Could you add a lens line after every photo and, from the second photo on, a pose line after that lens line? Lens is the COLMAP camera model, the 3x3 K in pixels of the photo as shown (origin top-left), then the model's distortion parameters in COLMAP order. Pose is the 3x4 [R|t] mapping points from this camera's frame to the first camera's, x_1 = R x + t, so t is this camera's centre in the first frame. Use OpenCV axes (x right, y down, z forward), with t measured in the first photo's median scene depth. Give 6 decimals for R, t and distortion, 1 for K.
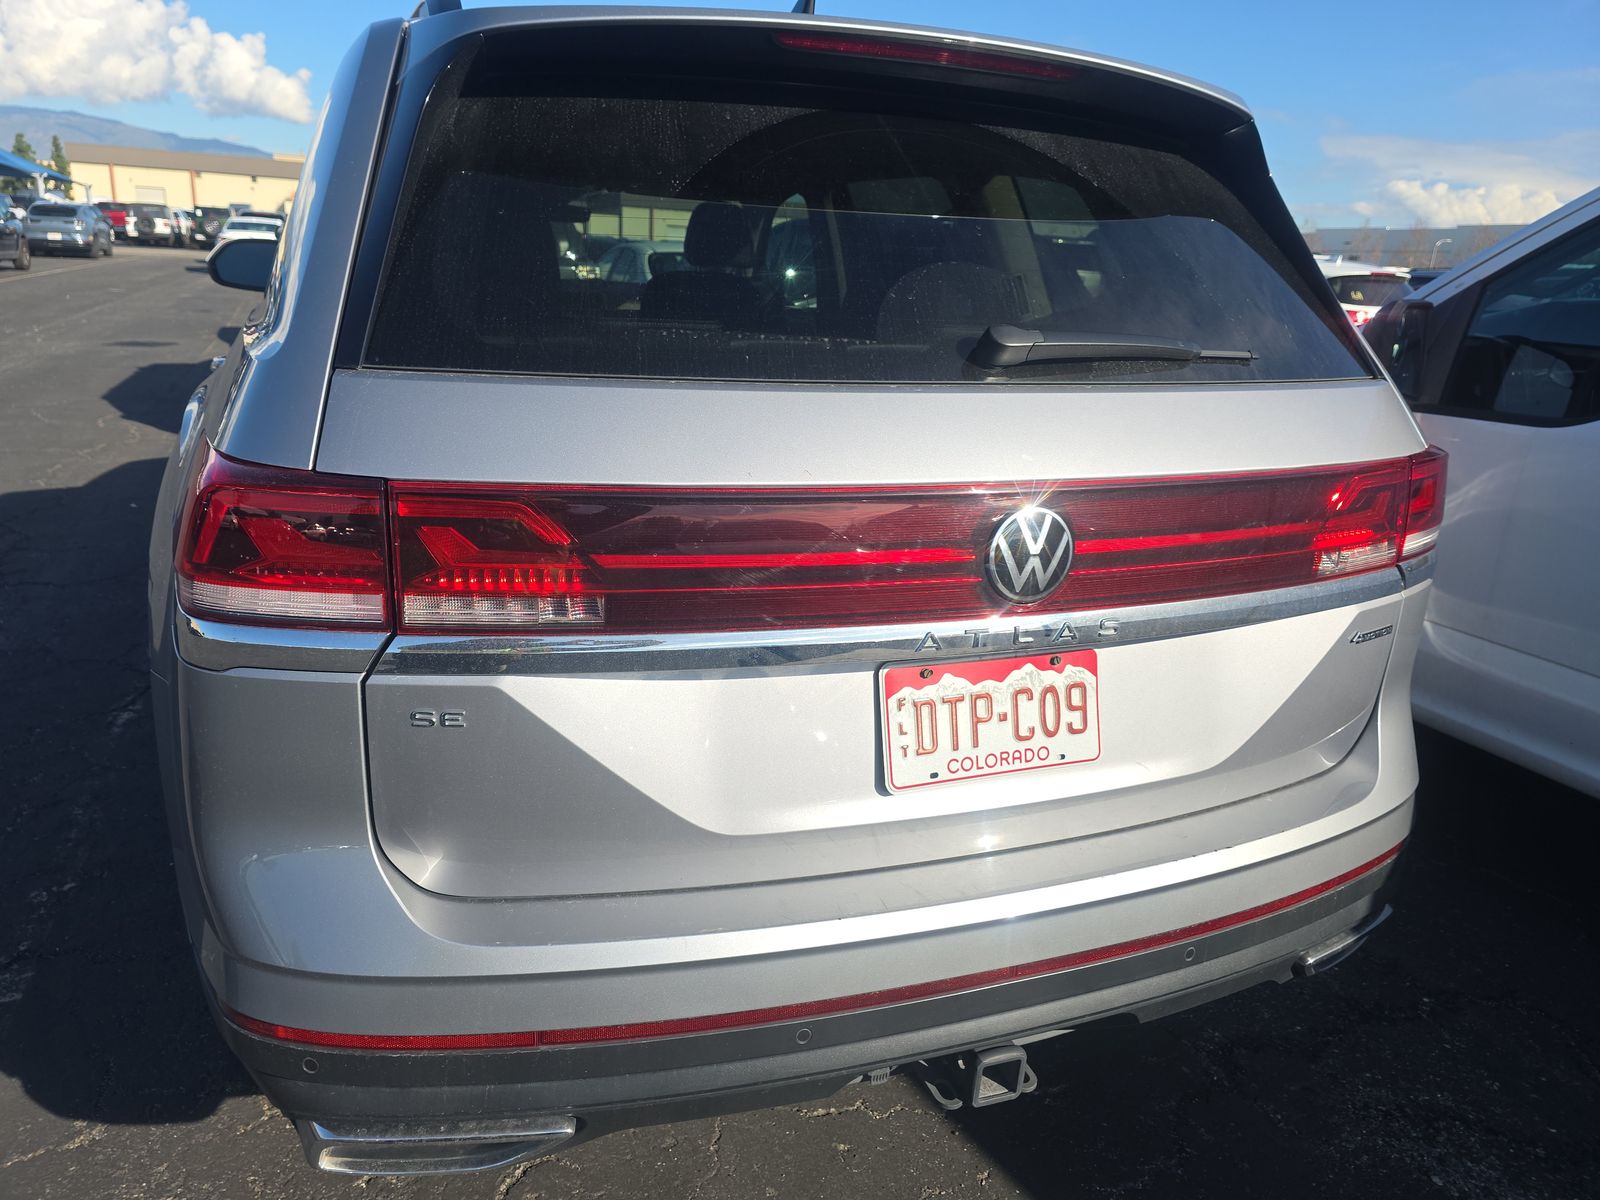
lens RADIAL K [[1054.8, 0, 815.7], [0, 1054.8, 598.8], [0, 0, 1]] dist [0.057359, -0.003056]
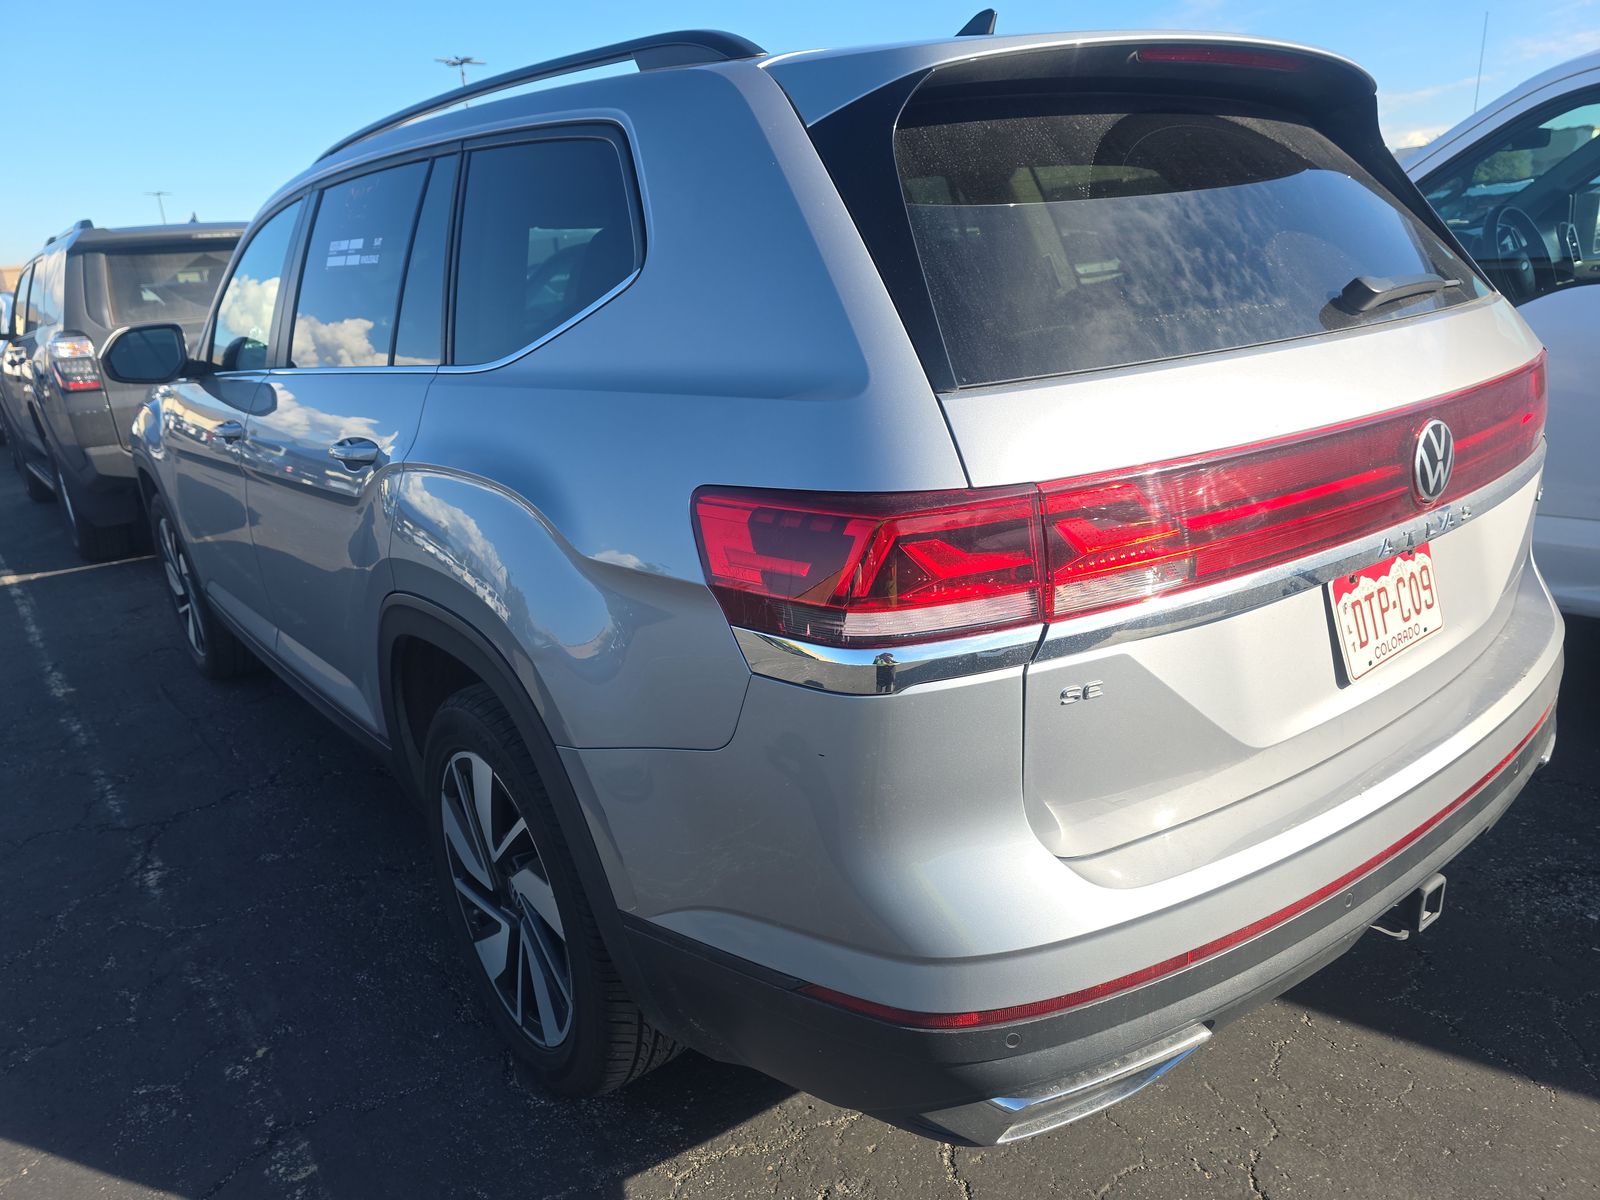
lens RADIAL K [[1054.8, 0, 815.7], [0, 1054.8, 598.8], [0, 0, 1]] dist [0.057359, -0.003056]
pose [[0.943755, -0.202525, 0.261362, -0.753029], [0.203907, 0.978740, 0.022119, -0.053538], [-0.260285, 0.032419, 0.964988, 0.010501]]
